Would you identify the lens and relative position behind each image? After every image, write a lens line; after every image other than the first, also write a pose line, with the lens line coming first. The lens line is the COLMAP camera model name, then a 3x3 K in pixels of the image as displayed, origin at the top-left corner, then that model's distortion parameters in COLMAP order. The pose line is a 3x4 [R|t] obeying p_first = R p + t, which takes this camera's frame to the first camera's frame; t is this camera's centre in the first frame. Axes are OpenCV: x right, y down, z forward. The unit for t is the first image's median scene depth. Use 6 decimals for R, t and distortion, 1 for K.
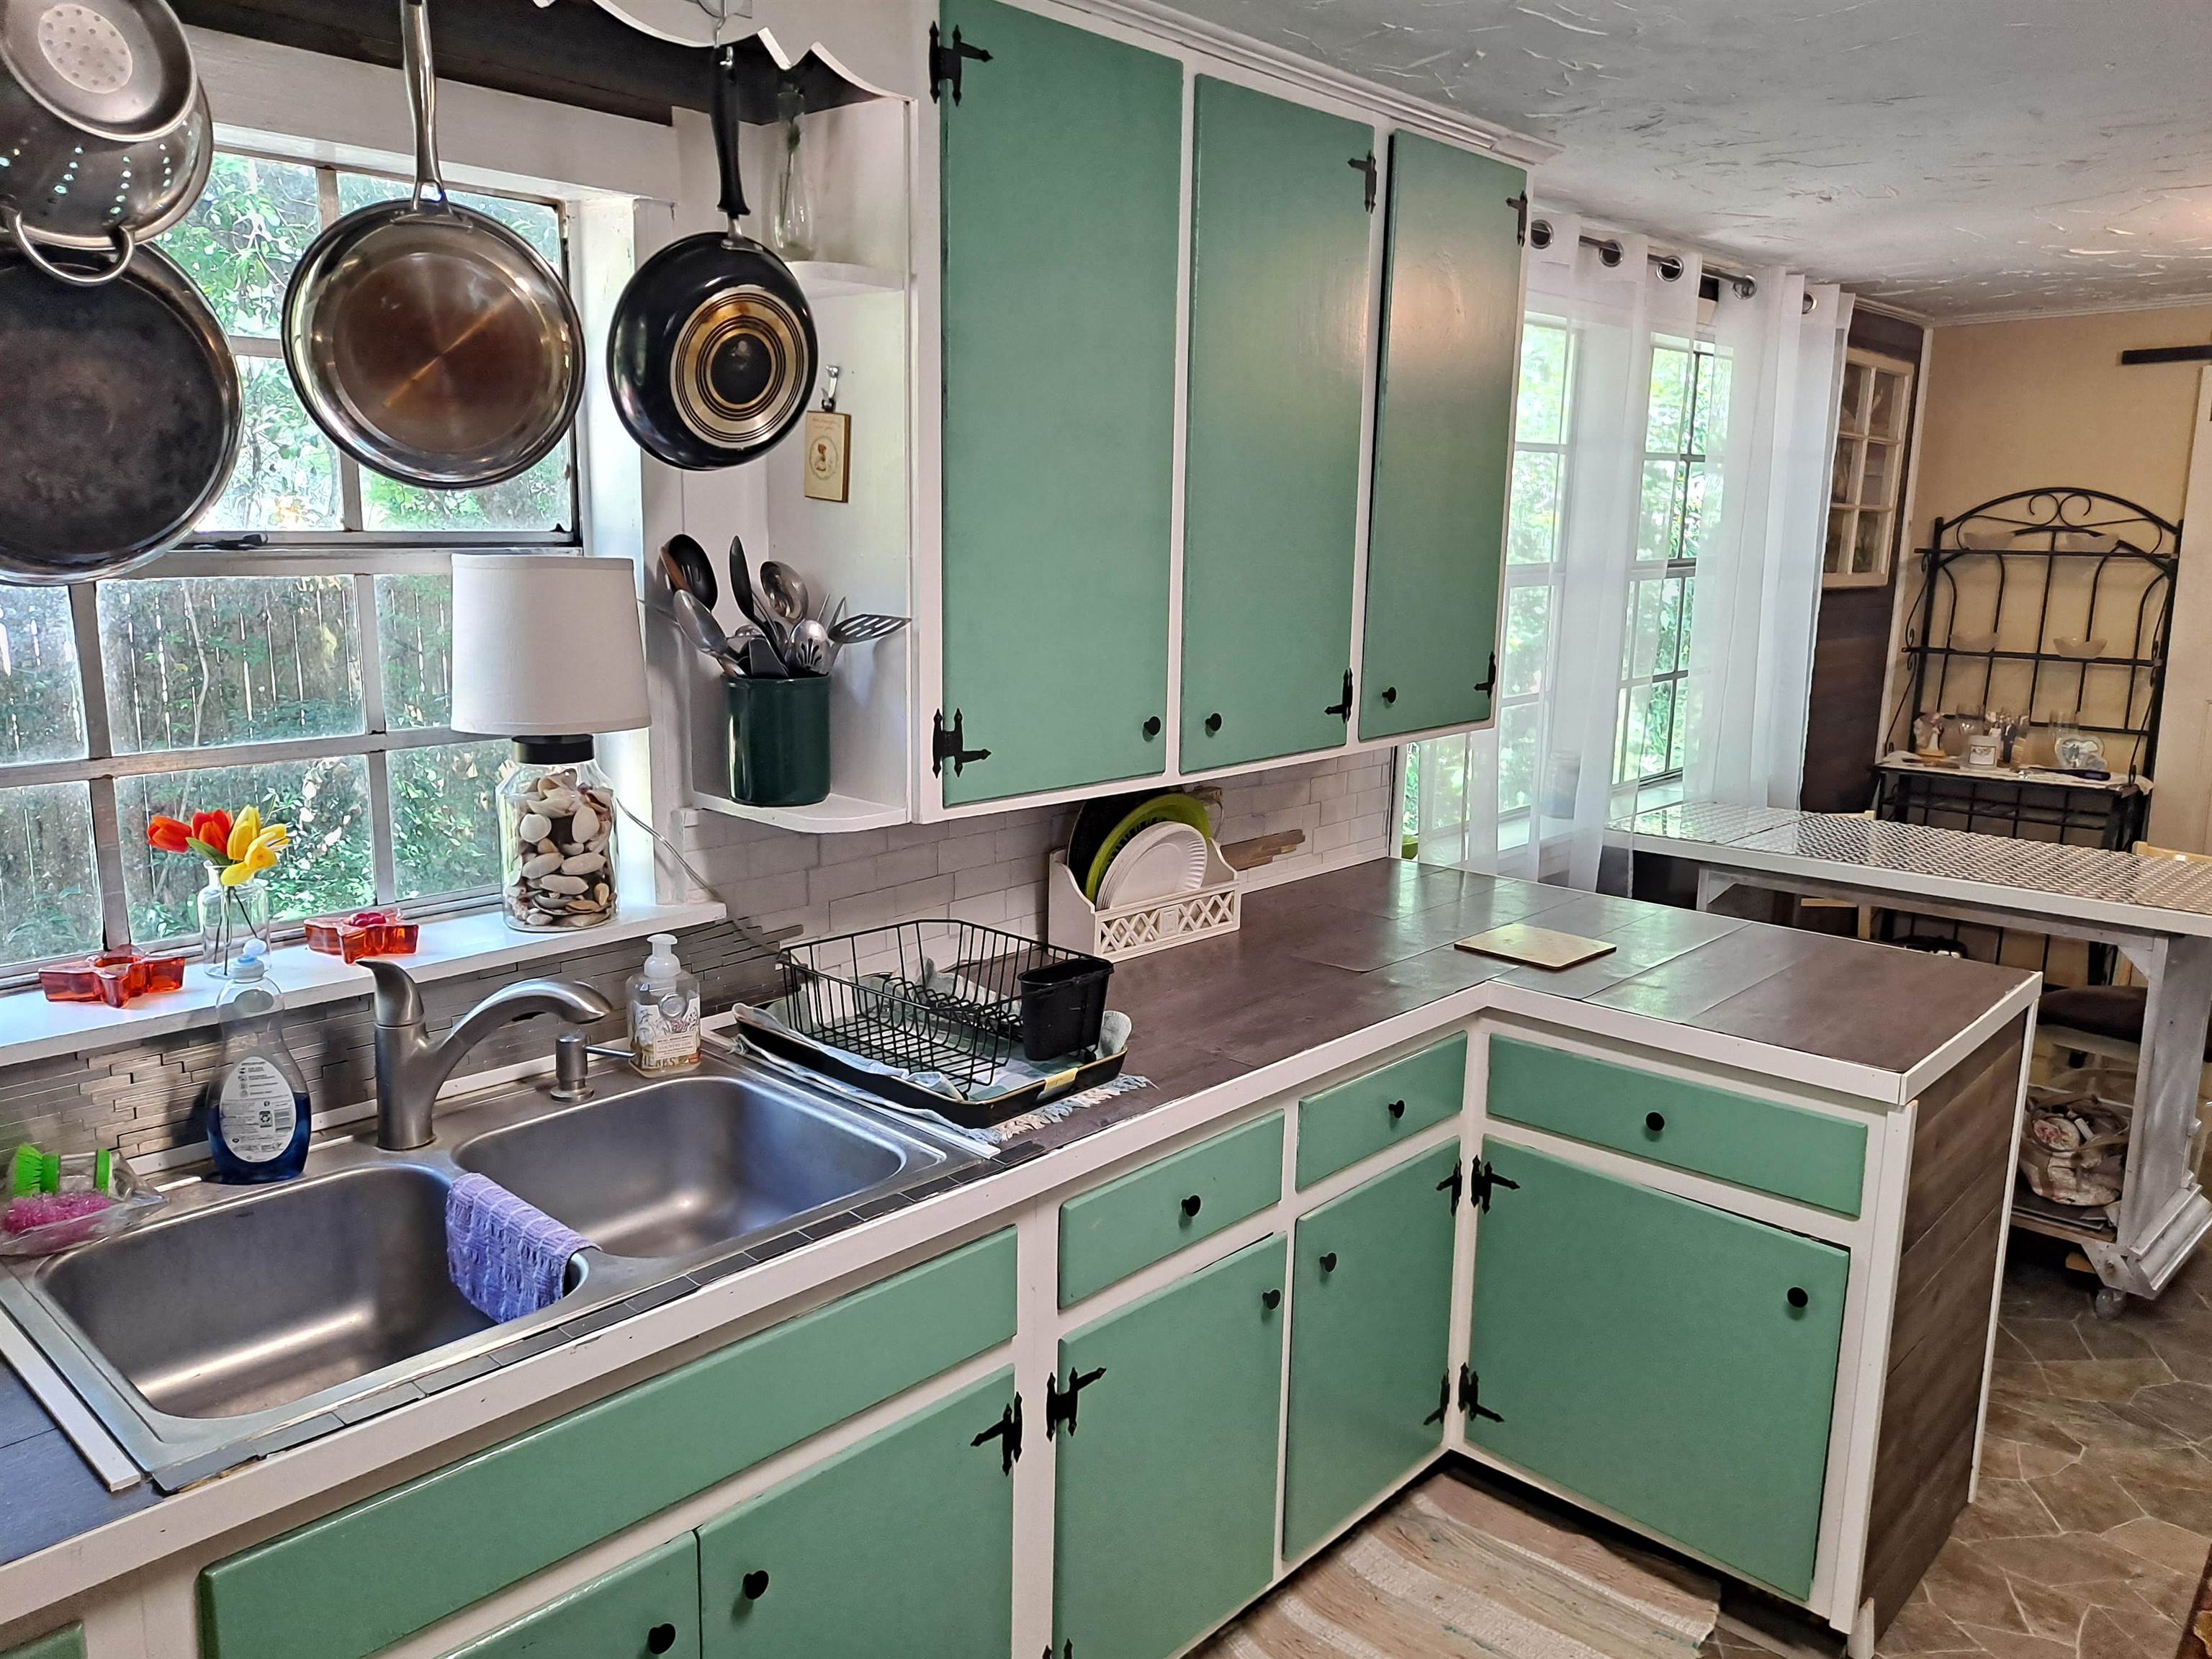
lens RADIAL K [[1610.6, 0, 1107.7], [0, 1610.6, 797.5], [0, 0, 1]] dist [0.036270, -0.050831]
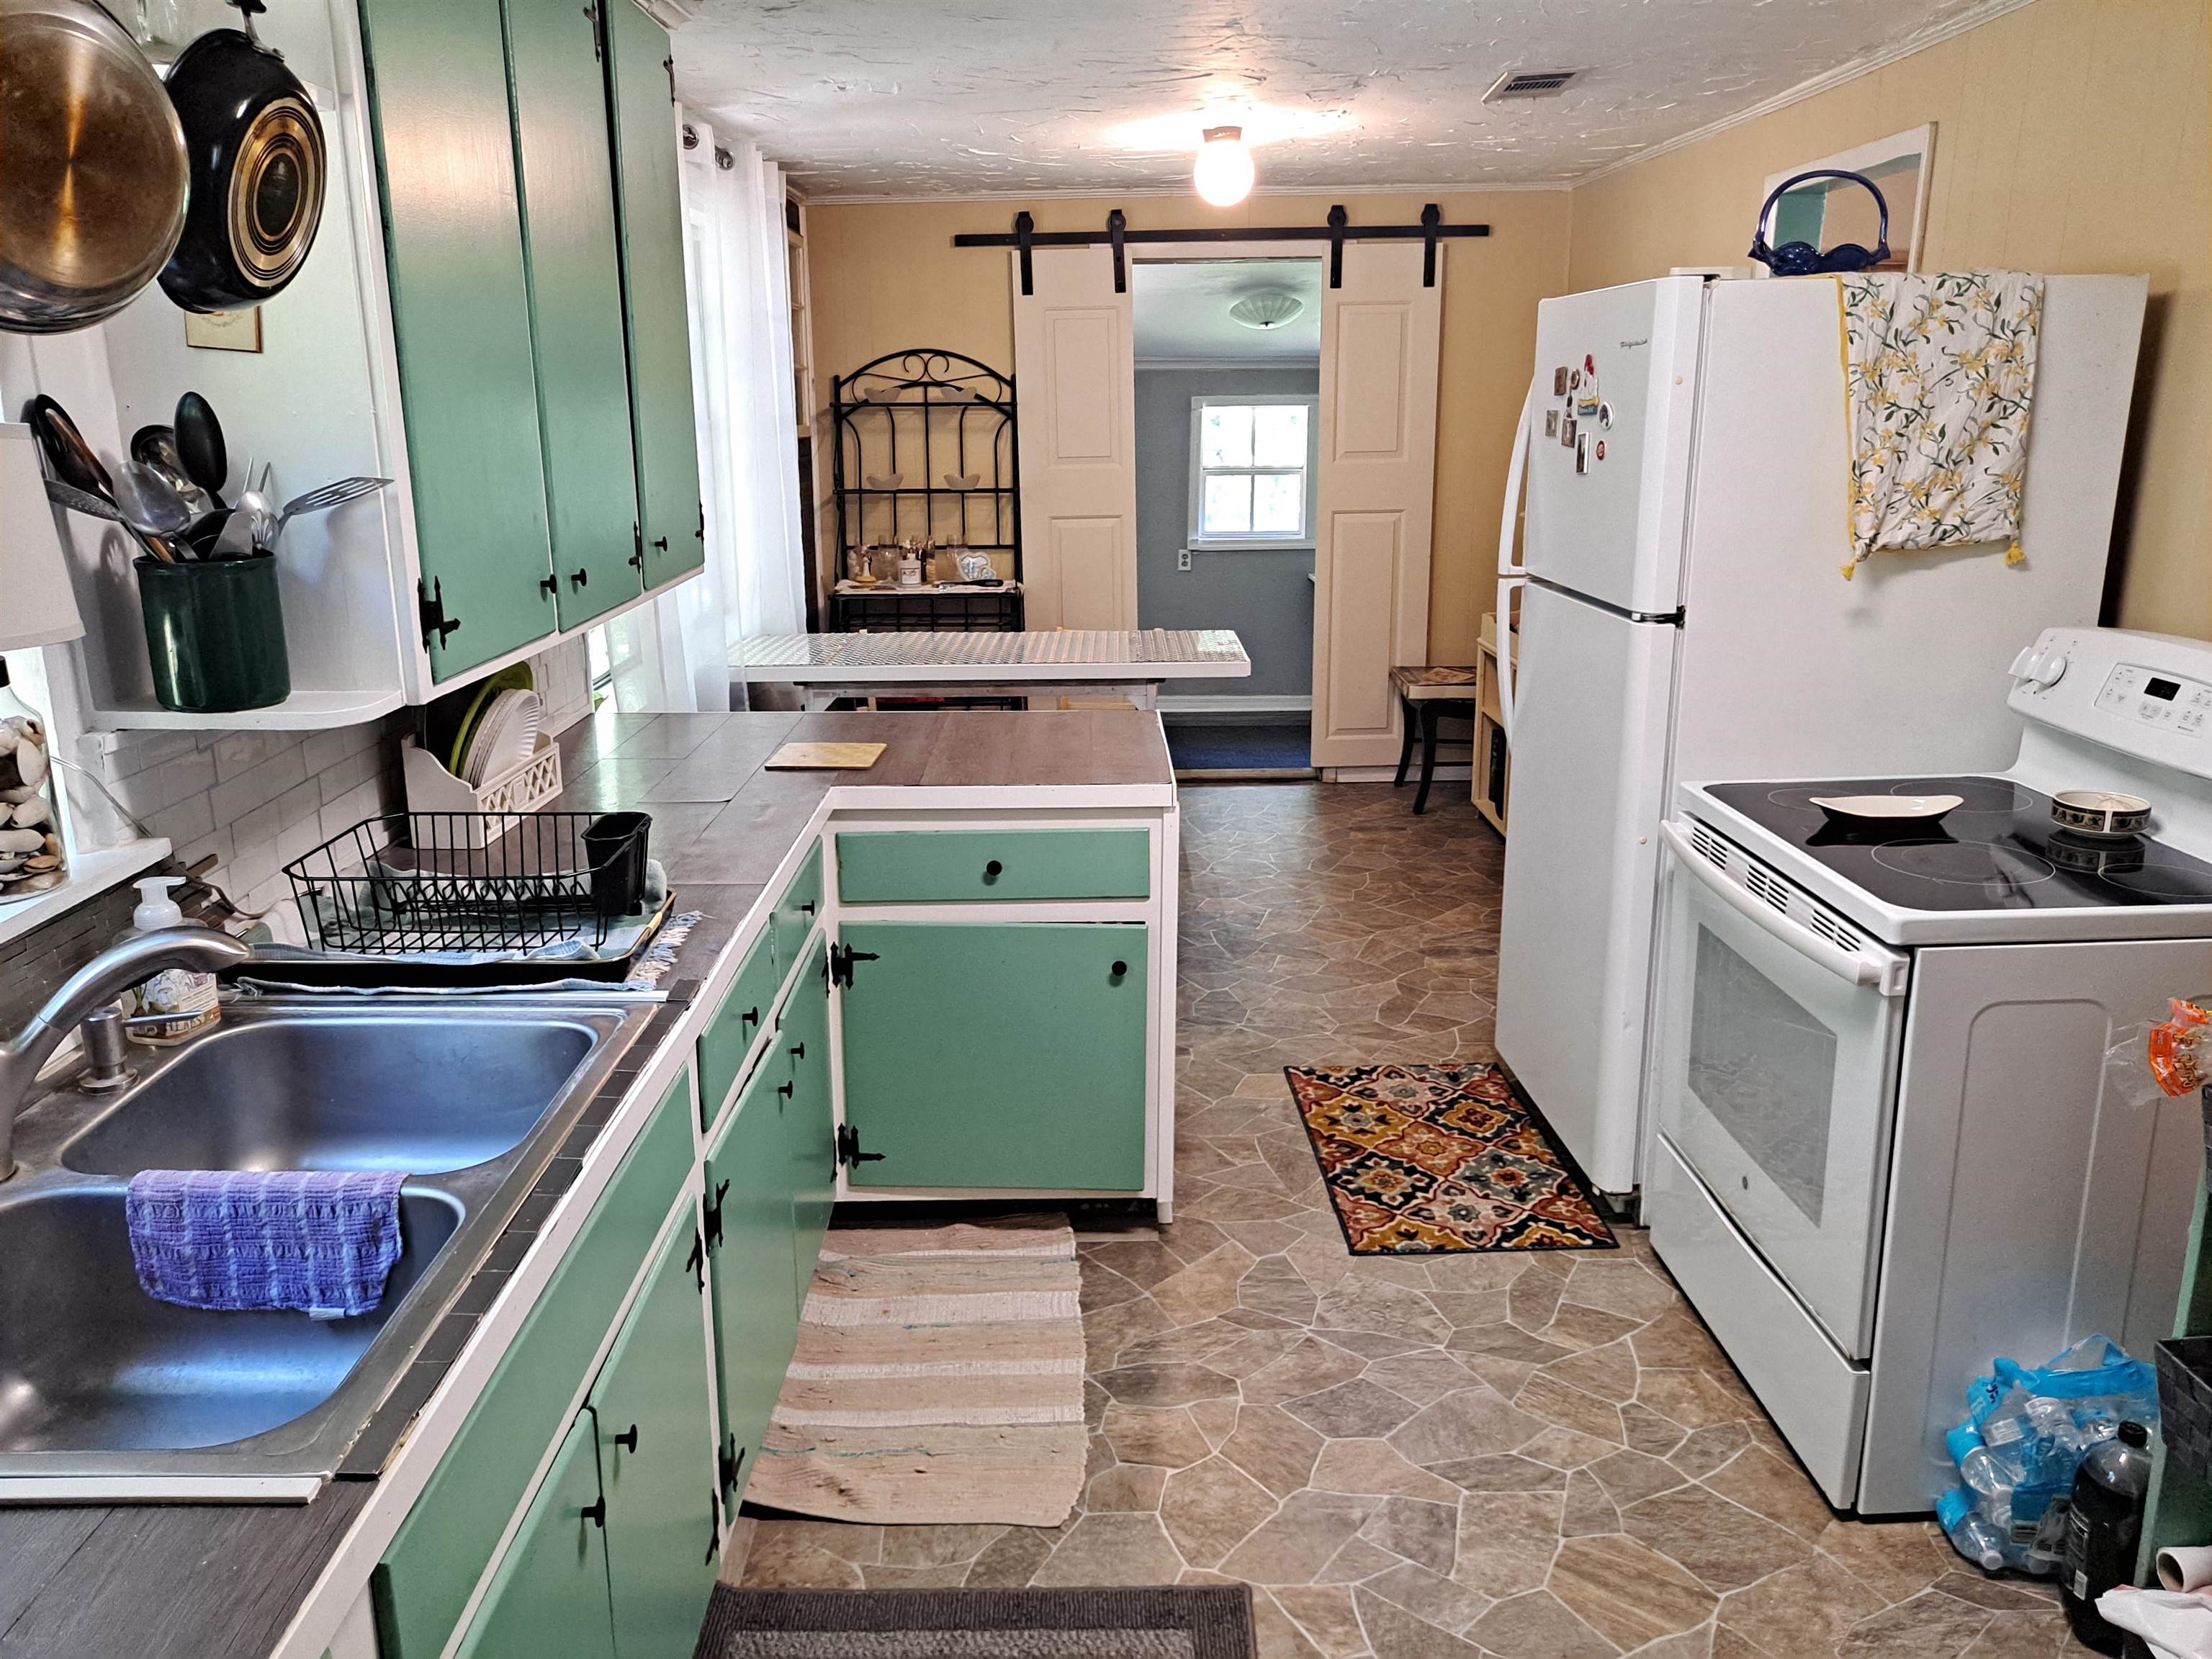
lens RADIAL K [[1610.6, 0, 1107.7], [0, 1610.6, 797.5], [0, 0, 1]] dist [0.036270, -0.050831]
pose [[0.724825, -0.184904, 0.663656, -0.356649], [0.132508, 0.982740, 0.129084, 0.000763], [-0.676070, -0.005624, 0.736816, 0.033958]]
